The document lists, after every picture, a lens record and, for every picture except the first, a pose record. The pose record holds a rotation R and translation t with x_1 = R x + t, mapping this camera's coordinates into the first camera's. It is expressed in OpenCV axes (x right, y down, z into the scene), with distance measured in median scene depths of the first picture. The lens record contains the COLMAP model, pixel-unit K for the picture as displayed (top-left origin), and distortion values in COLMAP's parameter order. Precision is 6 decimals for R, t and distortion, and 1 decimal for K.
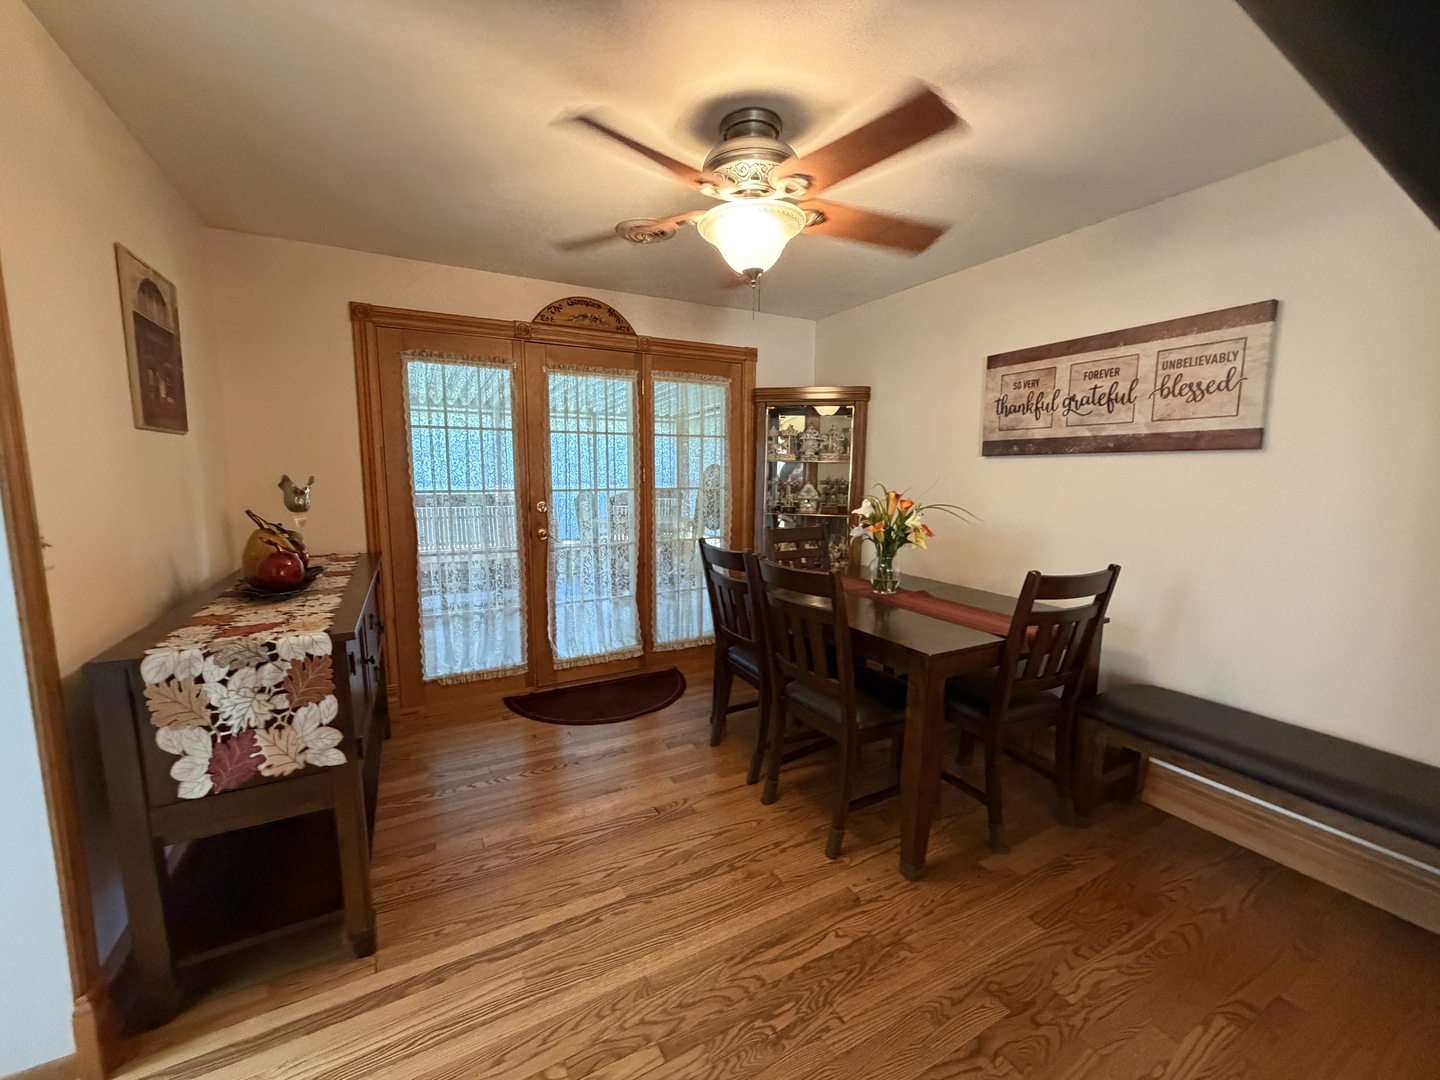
lens RADIAL K [[572.2, 0, 712.1], [0, 572.2, 541.2], [0, 0, 1]] dist [-0.003828, 0.000268]
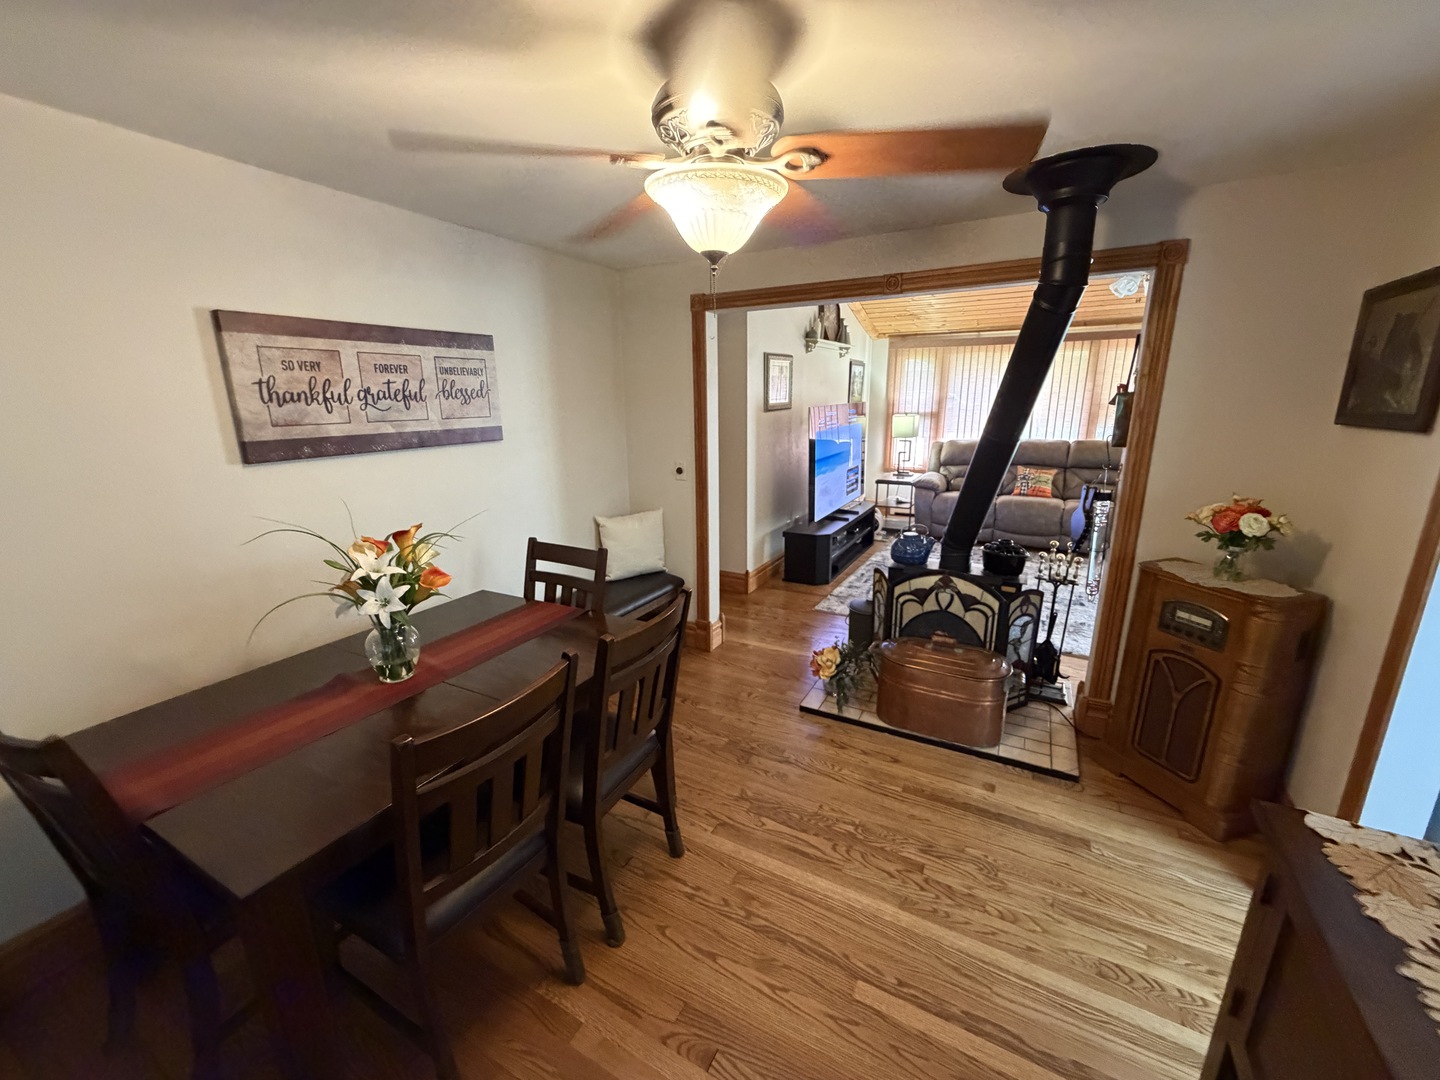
lens RADIAL K [[572.2, 0, 713.6], [0, 572.2, 541.3], [0, 0, 1]] dist [-0.003828, 0.000268]
pose [[-0.538940, -0.203271, 0.817450, -0.487826], [0.115084, 0.943578, 0.310509, -0.263700], [-0.834446, 0.261421, -0.485139, 1.130985]]
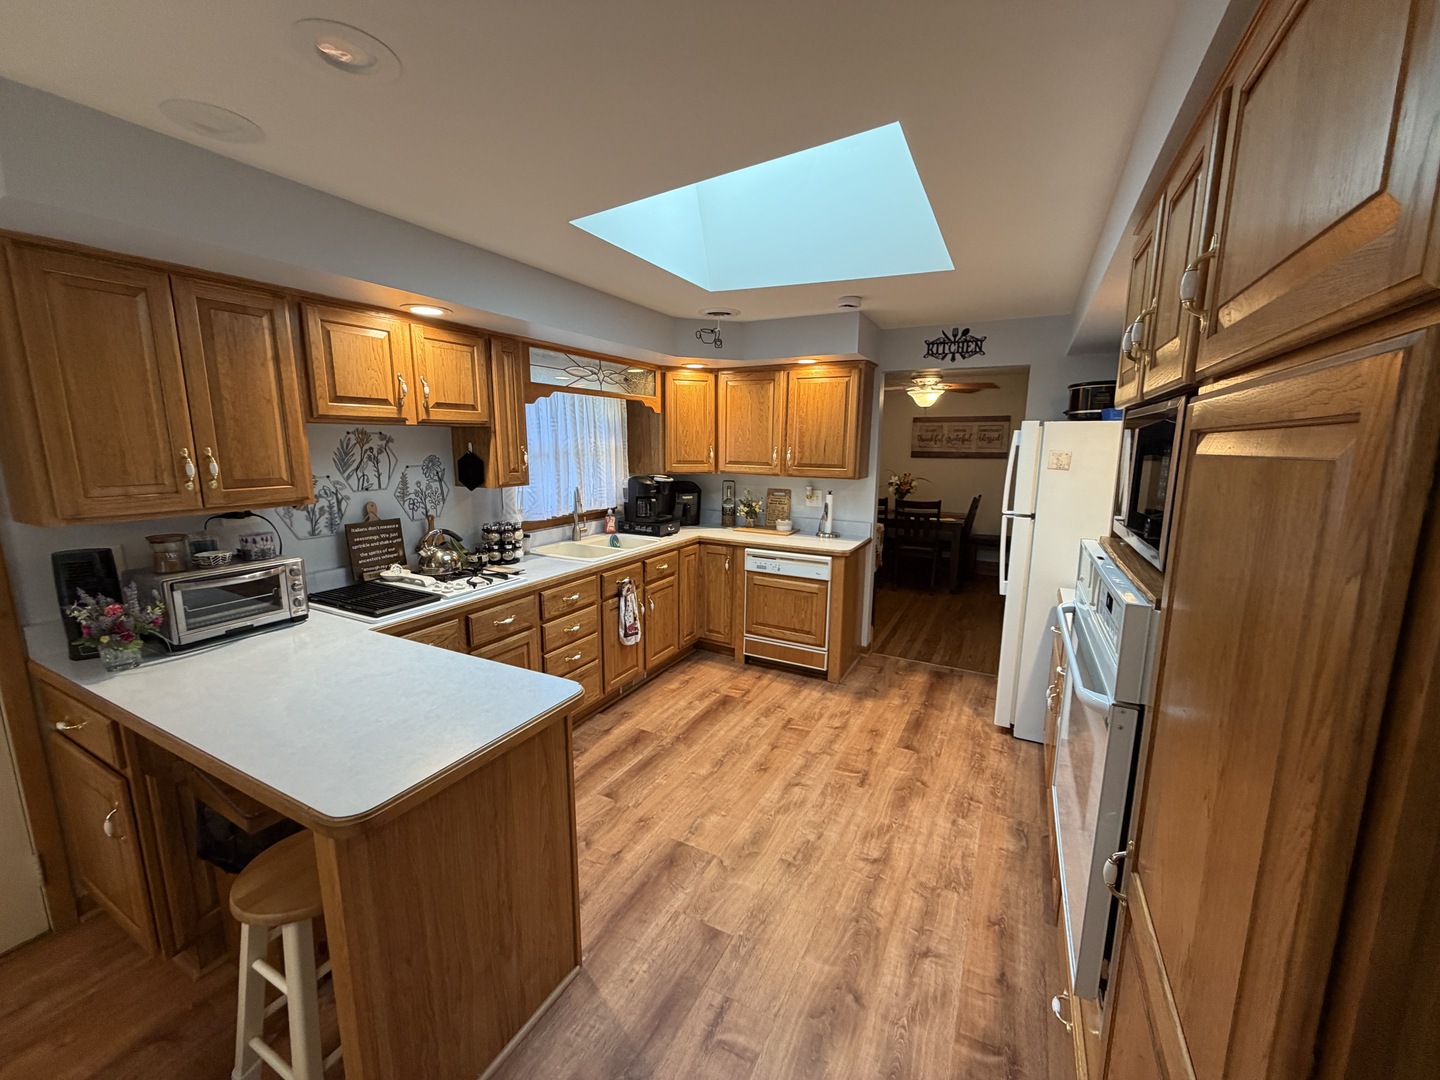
lens RADIAL K [[572.2, 0, 720.7], [0, 572.2, 537.7], [0, 0, 1]] dist [-0.003828, 0.000268]
pose [[0.828535, -0.087659, 0.553033, -2.037295], [0.065870, 0.996071, 0.059199, -0.004140], [-0.556050, -0.012620, 0.831053, -0.763614]]
